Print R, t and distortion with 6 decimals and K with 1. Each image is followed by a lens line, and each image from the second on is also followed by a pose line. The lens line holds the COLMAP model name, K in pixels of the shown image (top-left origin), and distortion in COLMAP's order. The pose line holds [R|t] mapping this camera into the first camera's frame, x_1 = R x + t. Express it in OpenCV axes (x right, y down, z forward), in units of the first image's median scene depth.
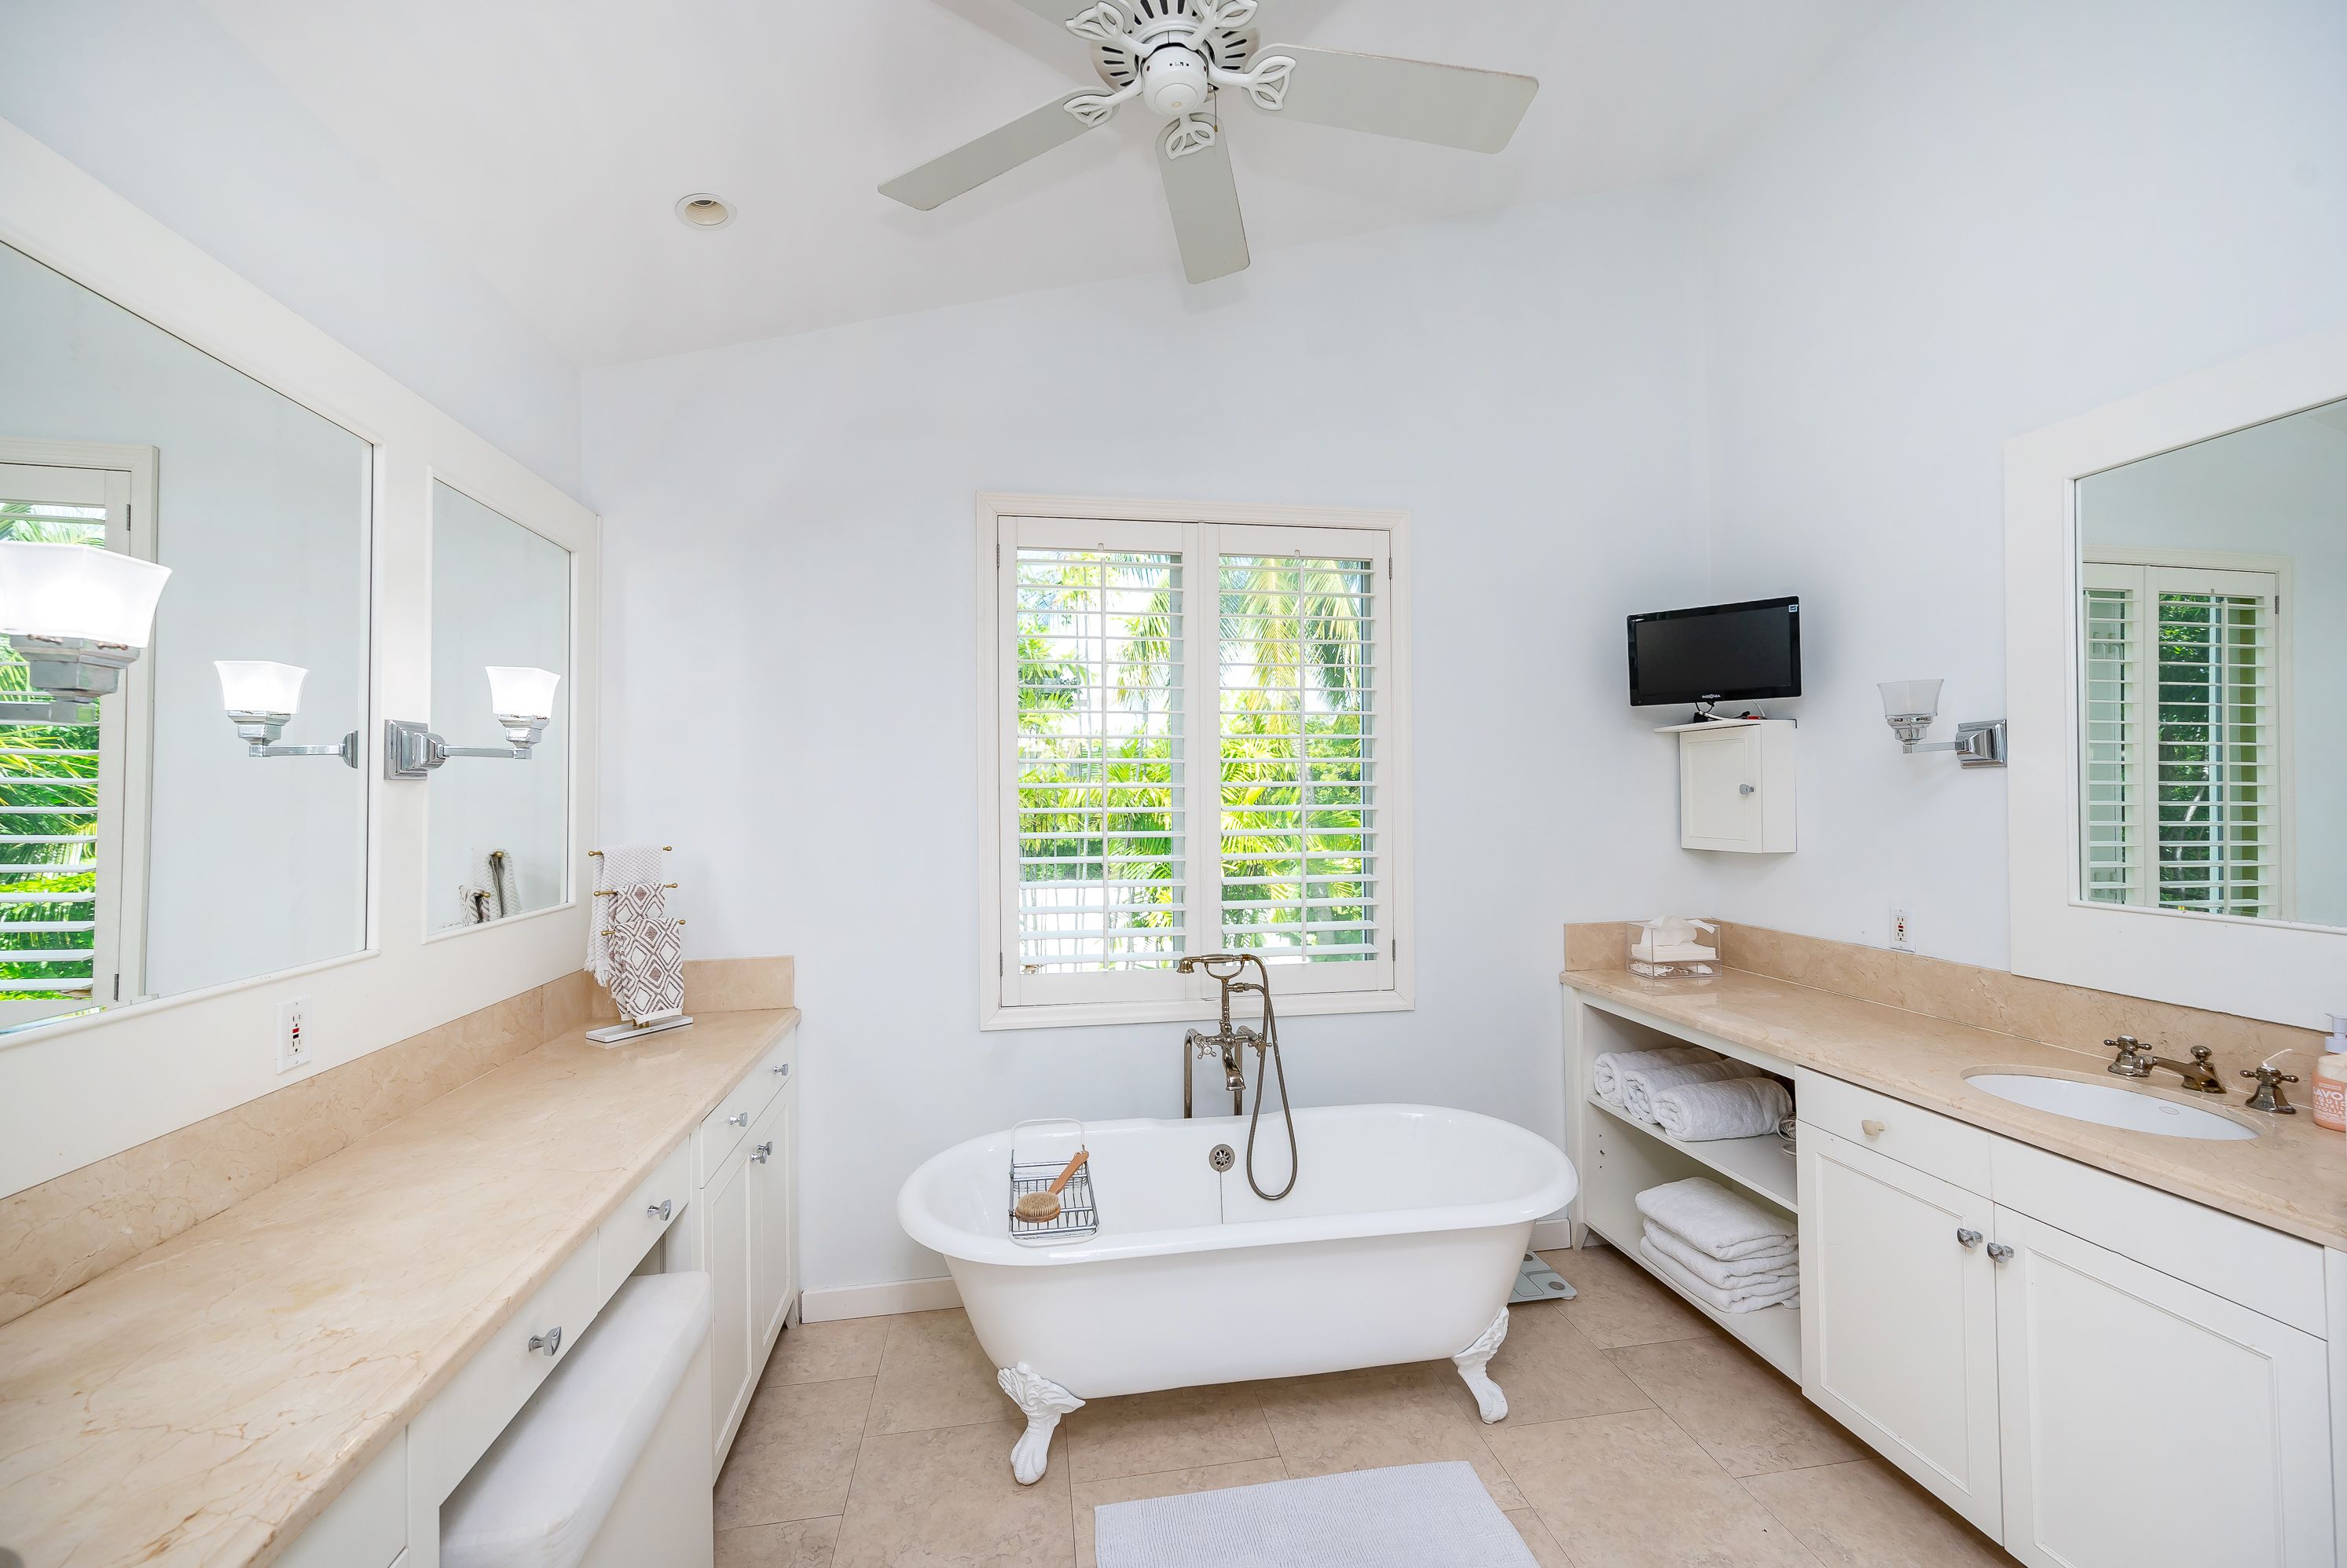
lens RADIAL K [[949.8, 0, 1174.5], [0, 949.8, 788.3], [0, 0, 1]] dist [0.006787, -0.000122]
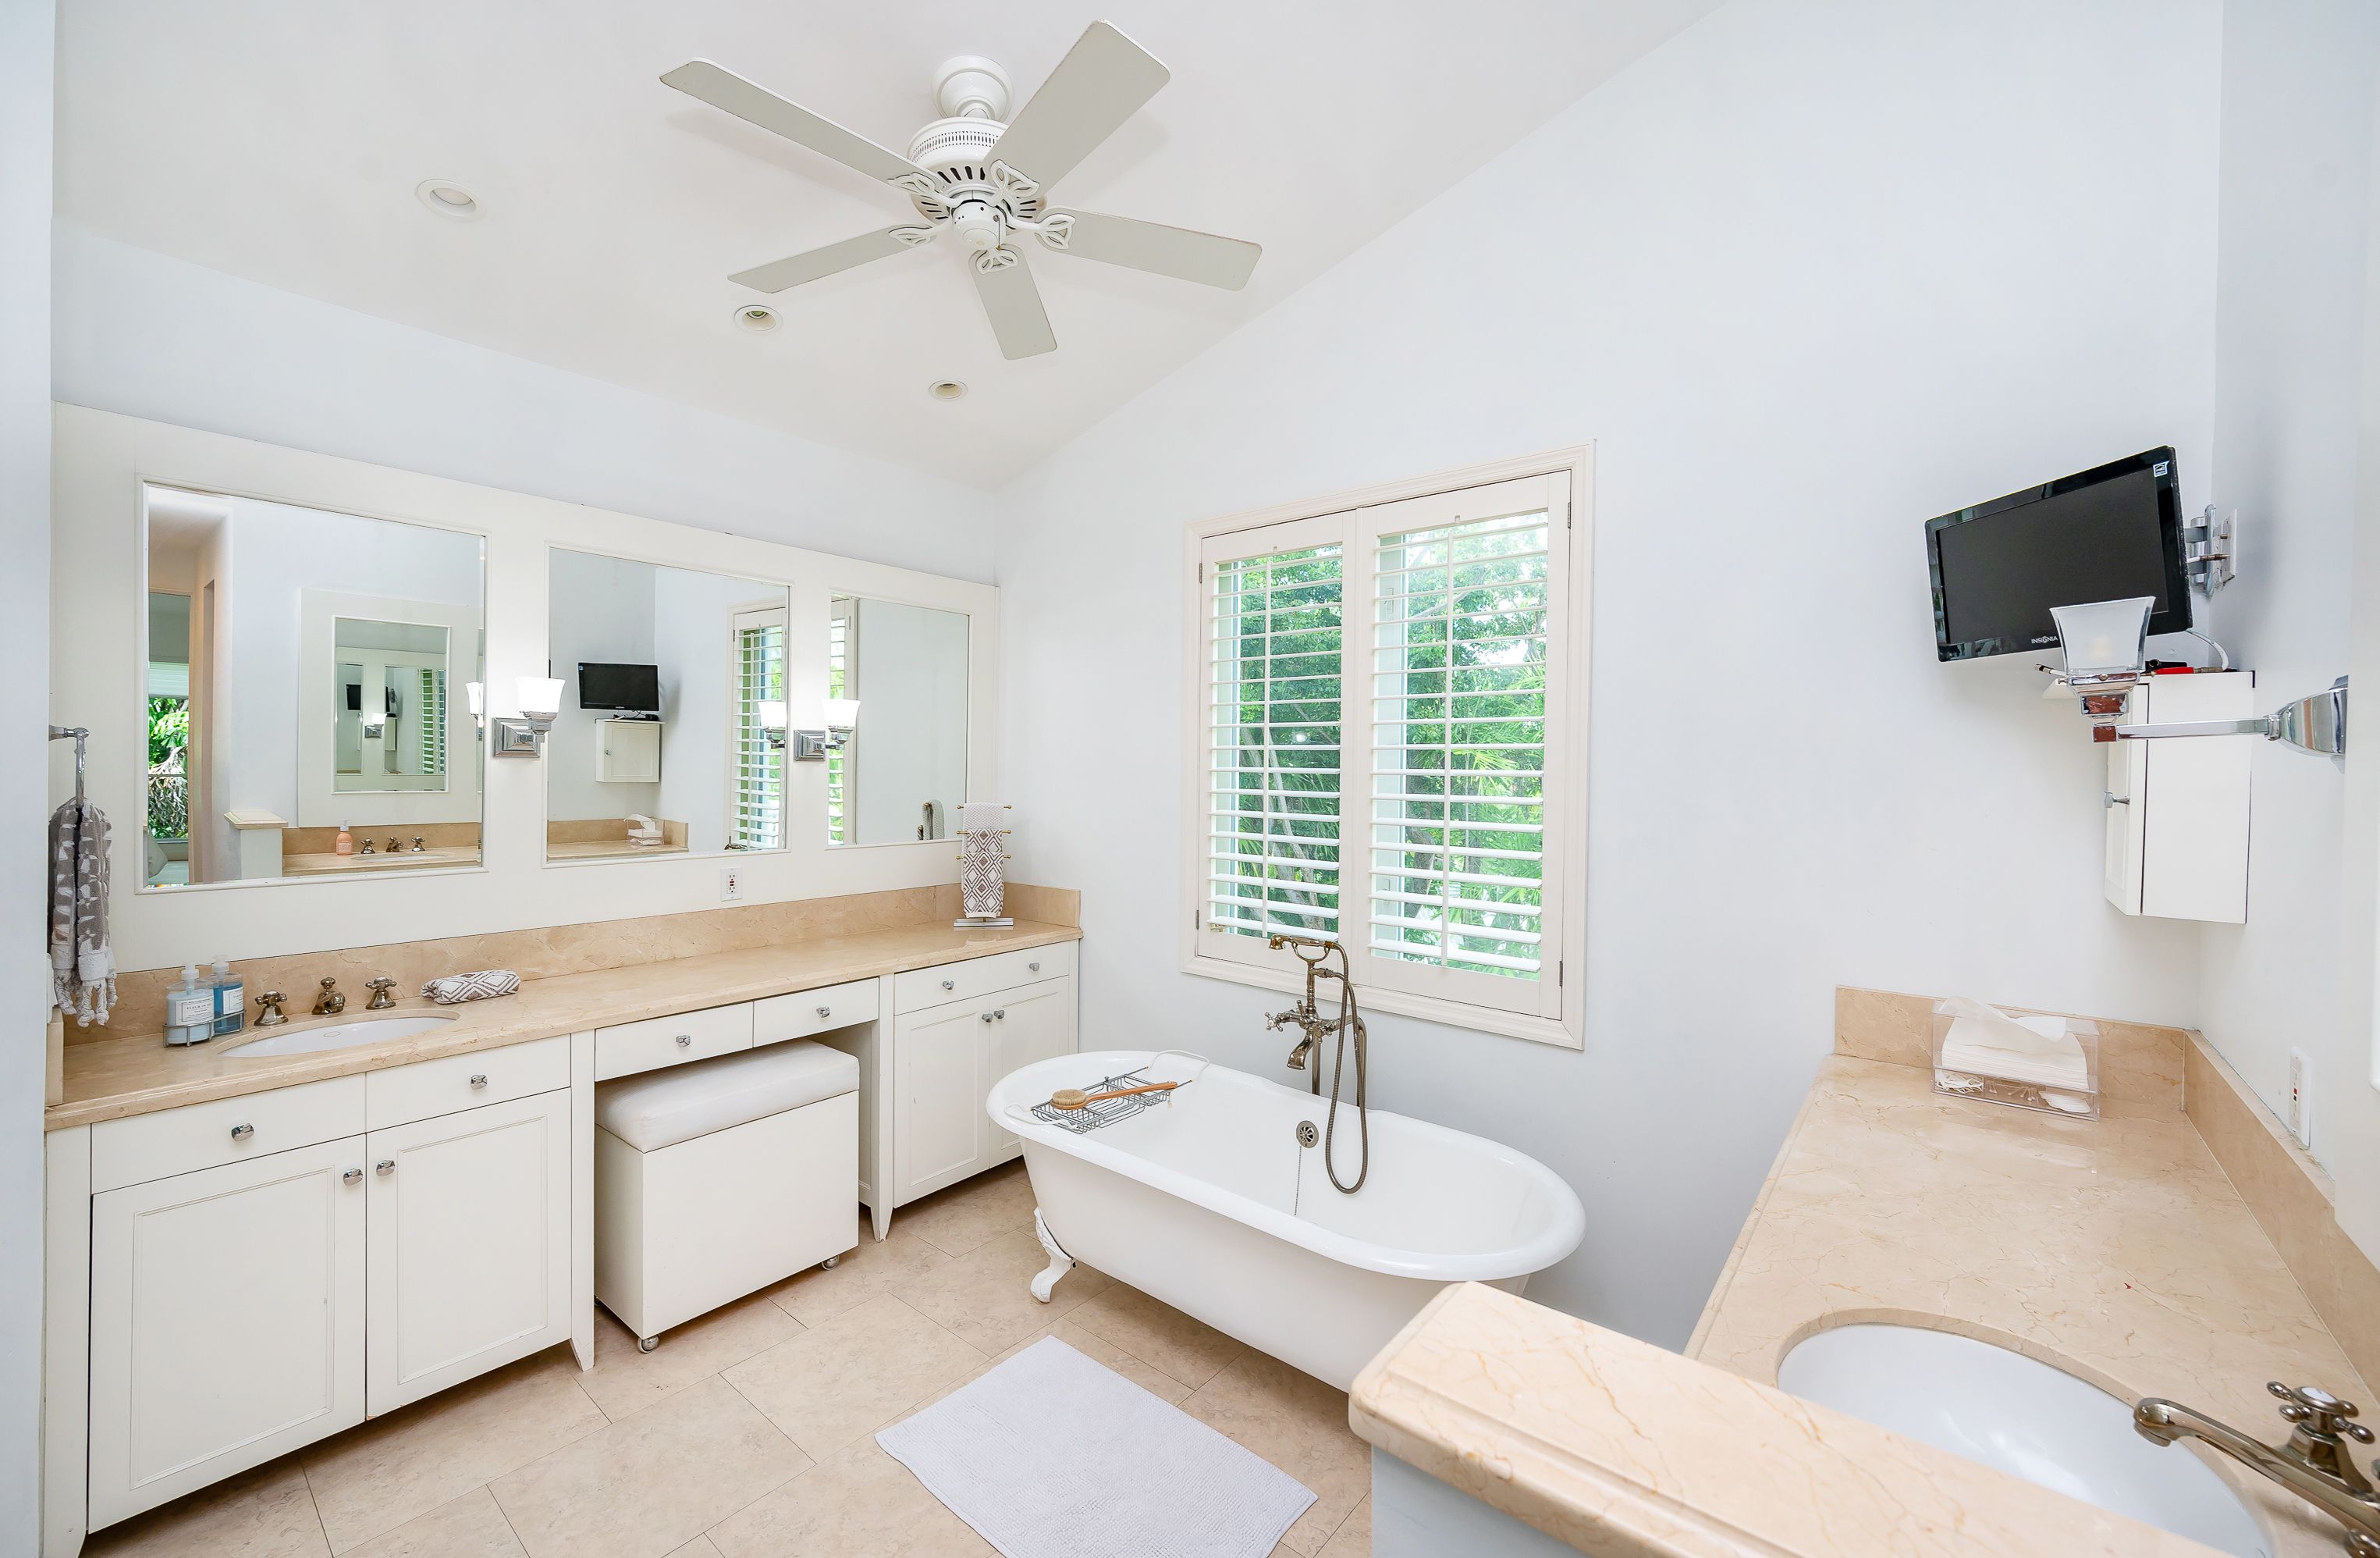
lens RADIAL K [[933.3, 0, 1190.0], [0, 933.3, 779.0], [0, 0, 1]] dist [-0.000774, 0.000078]
pose [[0.655373, 0.027695, -0.754797, 0.721777], [-0.013041, 0.999593, 0.025354, -0.020135], [0.755192, -0.006773, 0.655468, 0.244108]]
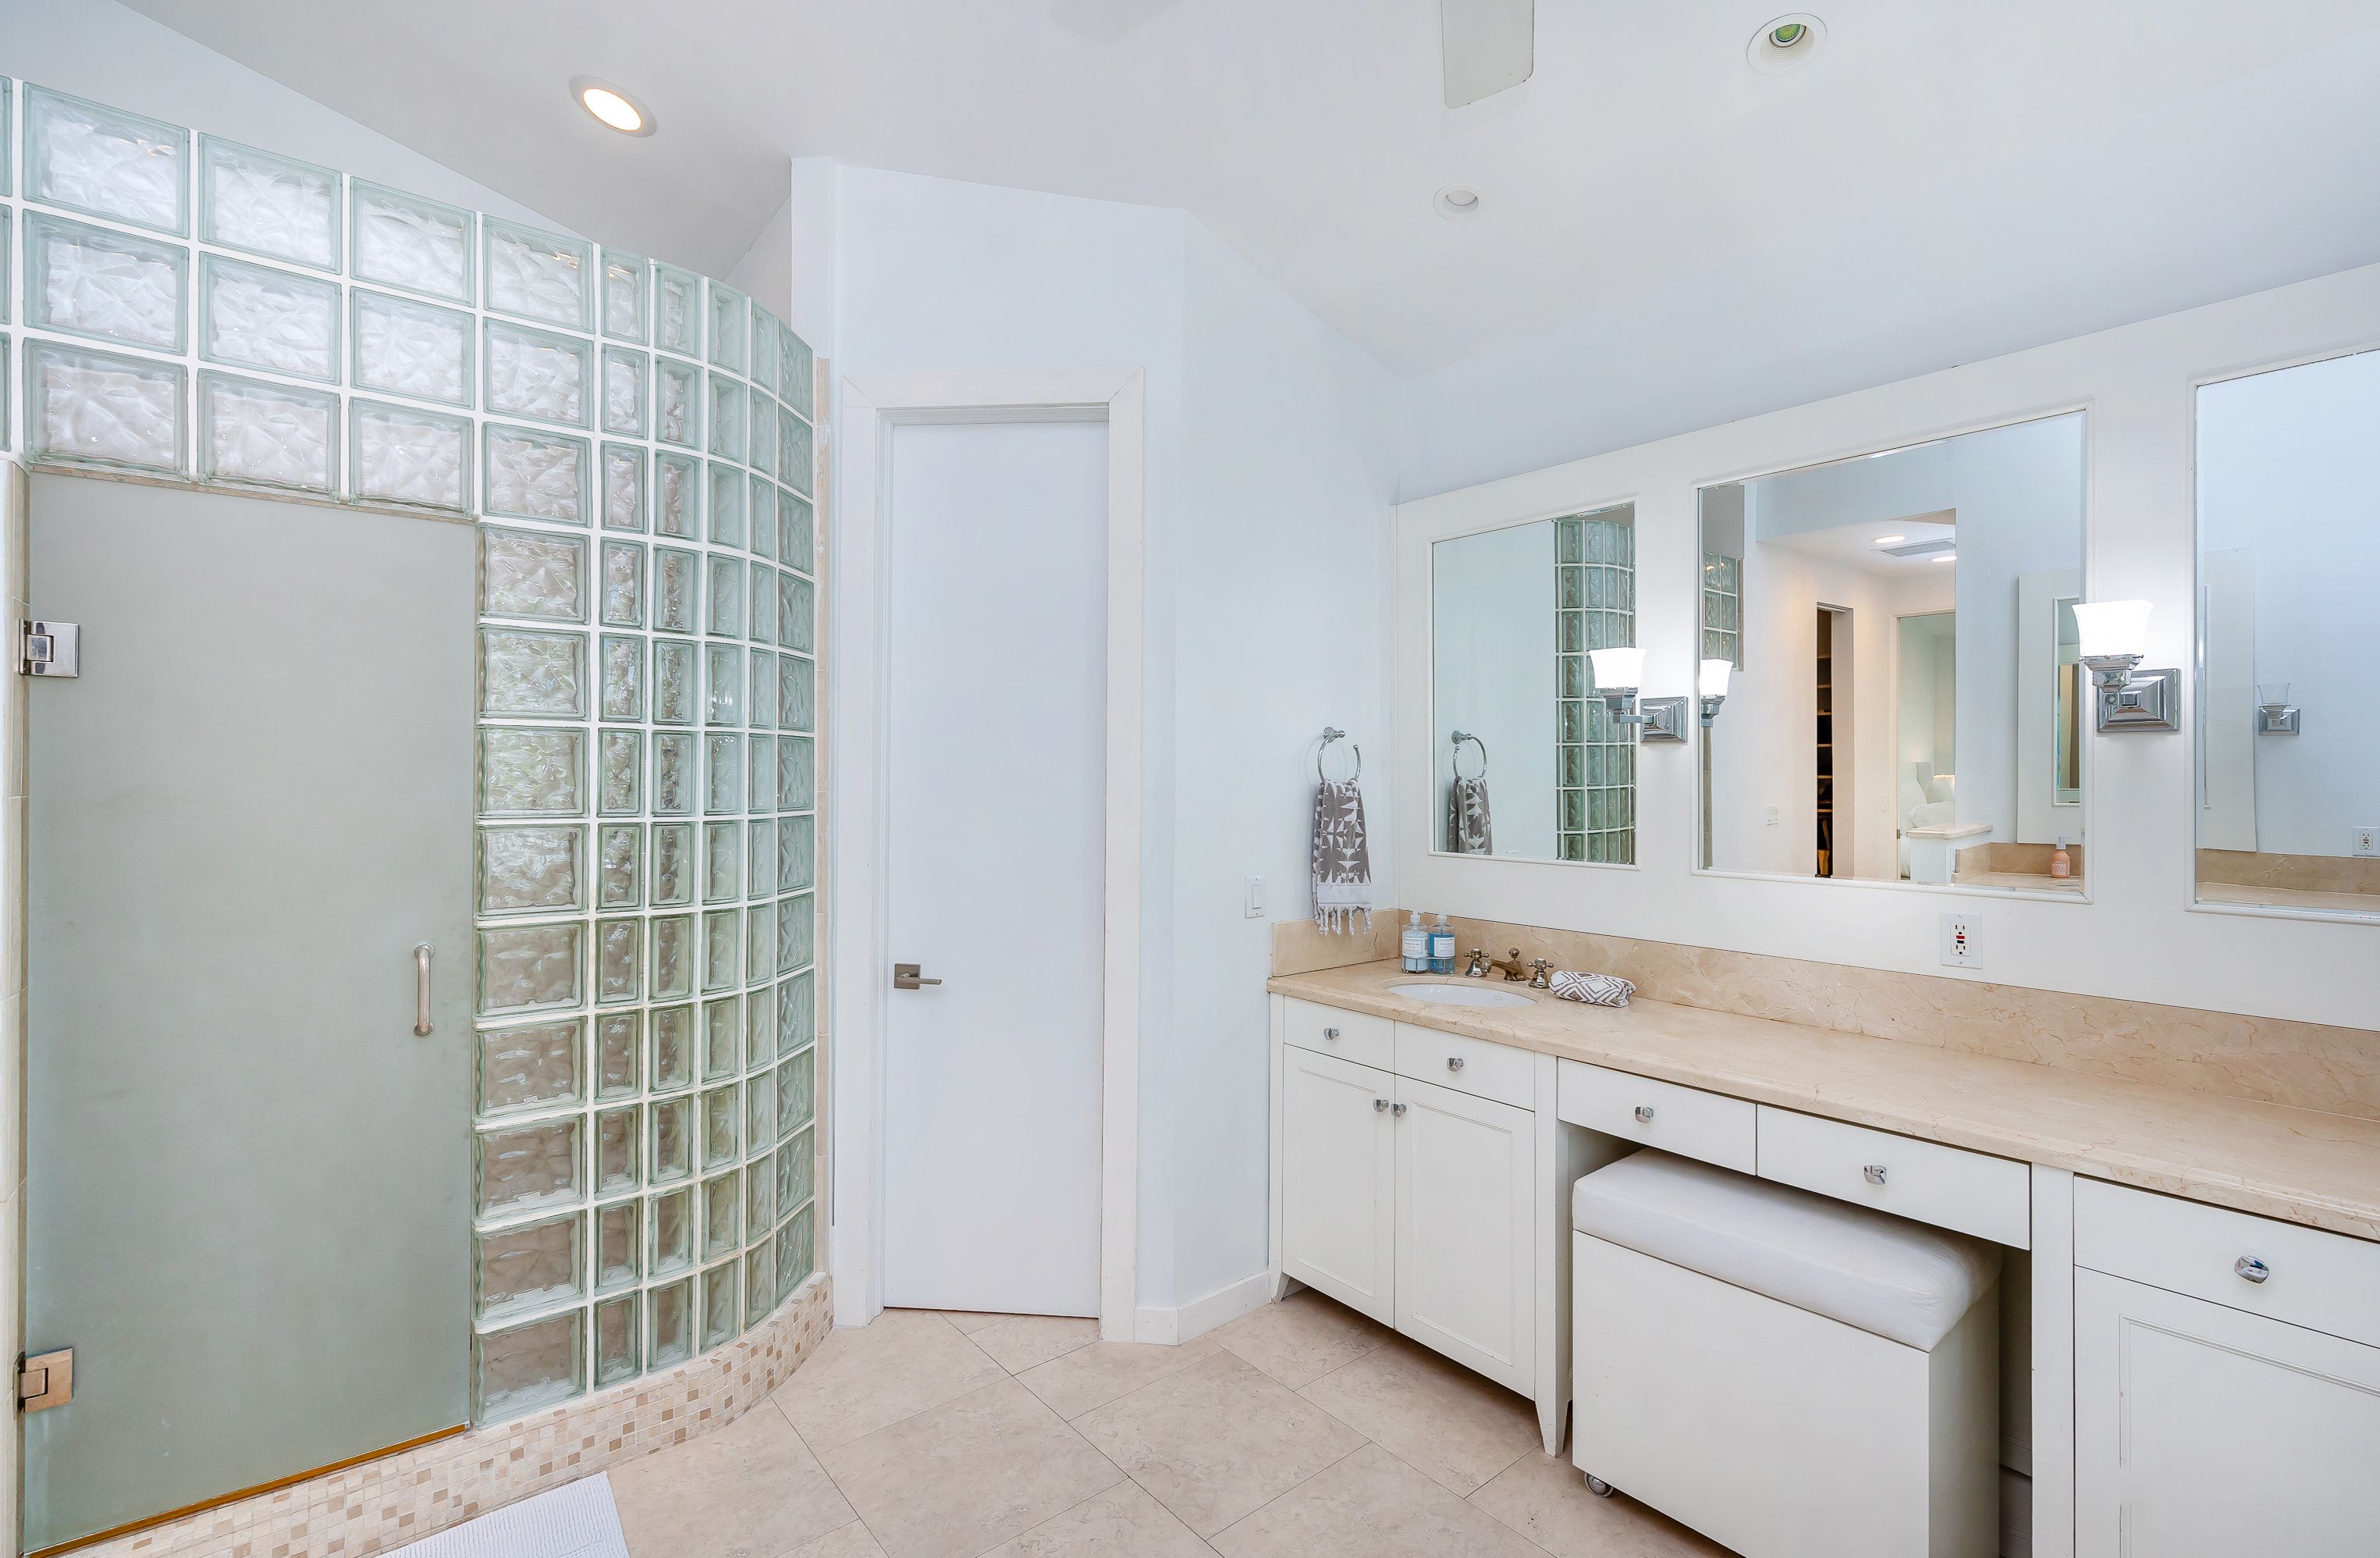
lens RADIAL K [[1079.6, 0, 1133.7], [0, 1079.6, 742.9], [0, 0, 1]] dist [0.001042, -0.000118]
pose [[-0.880479, 0.000134, -0.474084, 0.412476], [0.014207, 0.999558, -0.026104, 0.010458], [0.473872, -0.029720, -0.880092, 1.003745]]
